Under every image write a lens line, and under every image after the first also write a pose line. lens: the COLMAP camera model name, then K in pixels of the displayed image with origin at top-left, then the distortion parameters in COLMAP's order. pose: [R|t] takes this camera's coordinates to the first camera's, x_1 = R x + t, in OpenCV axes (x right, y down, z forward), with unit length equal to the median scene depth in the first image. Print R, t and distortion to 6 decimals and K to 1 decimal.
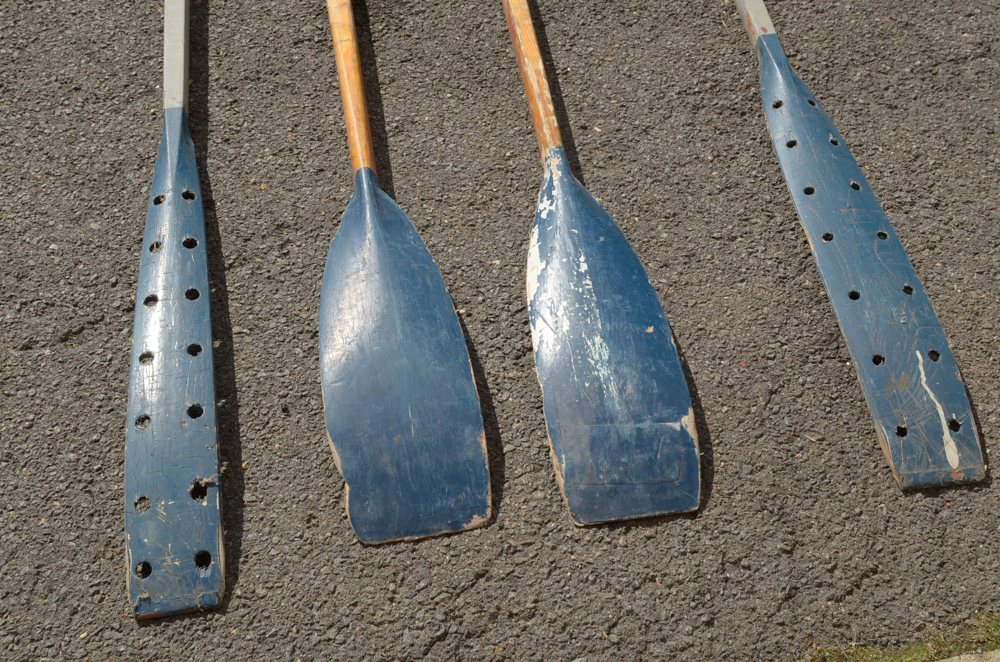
lens RADIAL K [[1169.3, 0, 502.0], [0, 1169.3, 333.8], [0, 0, 1]] dist [-0.019460, 0.000000]
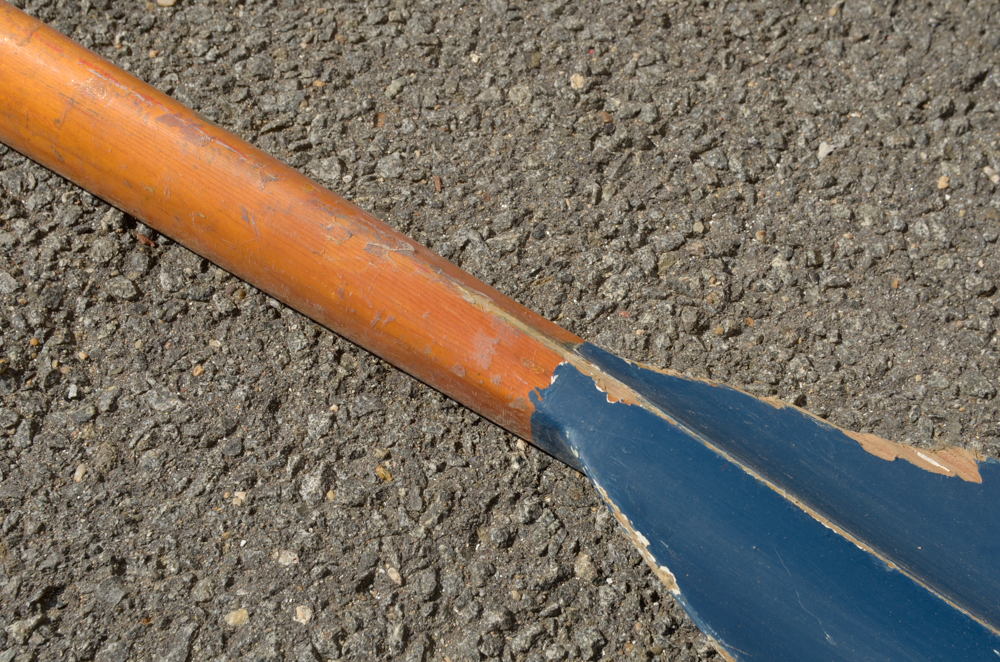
lens RADIAL K [[1448.5, 0, 501.8], [0, 1448.5, 331.4], [0, 0, 1]] dist [0.014288, 0.000000]
pose [[0.695798, -0.580095, 0.423504, -0.224887], [0.492399, 0.814534, 0.306720, -0.272048], [-0.522885, -0.004882, 0.852389, 0.911583]]
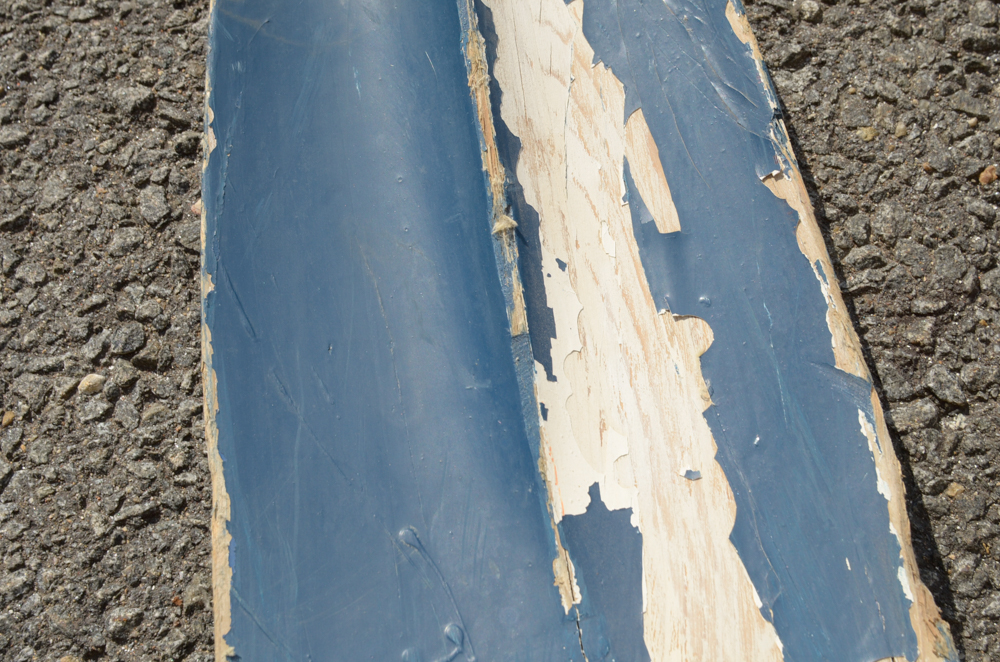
lens RADIAL K [[1448.5, 0, 500.5], [0, 1448.5, 329.7], [0, 0, 1]] dist [0.014288, 0.000000]
pose [[0.996815, 0.022787, -0.076424, 0.192265], [0.002003, 0.950853, 0.309635, -0.093301], [0.079723, -0.308802, 0.947779, 0.801802]]
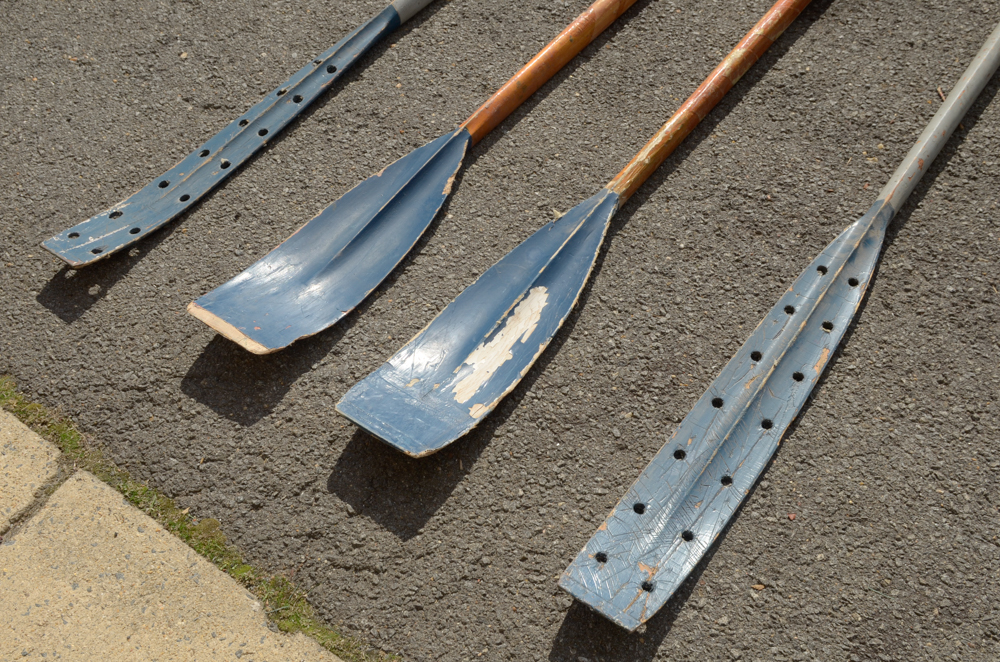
lens RADIAL K [[1046.7, 0, 504.8], [0, 1046.7, 326.8], [0, 0, 1]] dist [-0.041626, 0.000000]
pose [[0.669090, 0.545645, -0.504570, 0.725685], [-0.524361, 0.827729, 0.199776, -0.241093], [0.526653, 0.130909, 0.839940, 0.169728]]
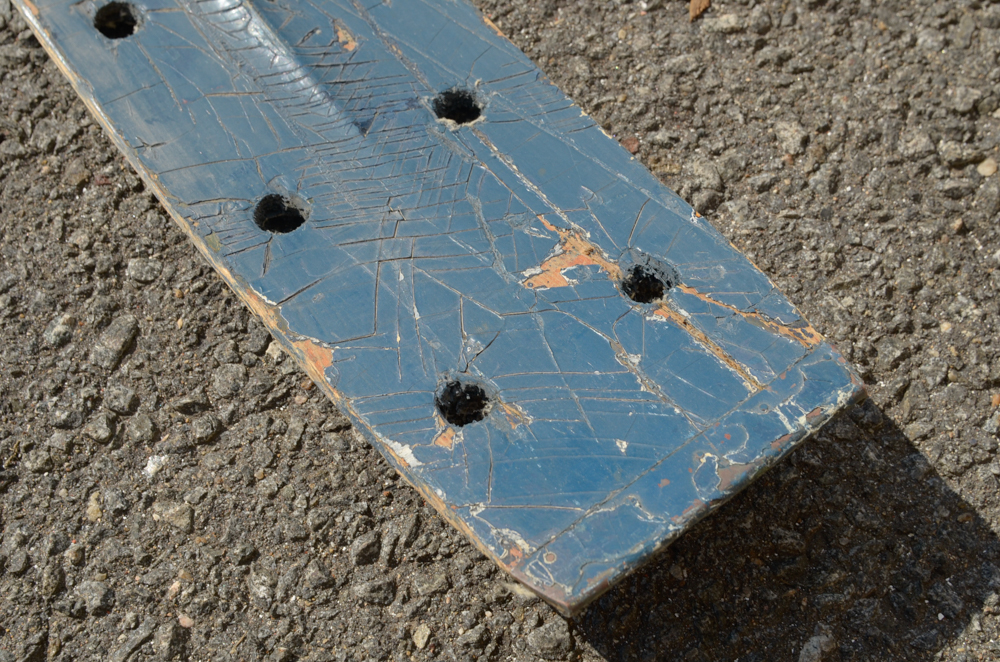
lens RADIAL K [[1448.5, 0, 502.9], [0, 1448.5, 332.7], [0, 0, 1]] dist [0.014288, 0.000000]
pose [[0.904398, -0.373347, 0.206584, 0.391322], [0.318486, 0.912856, 0.255462, -0.023819], [-0.283957, -0.165245, 0.944490, 0.724853]]
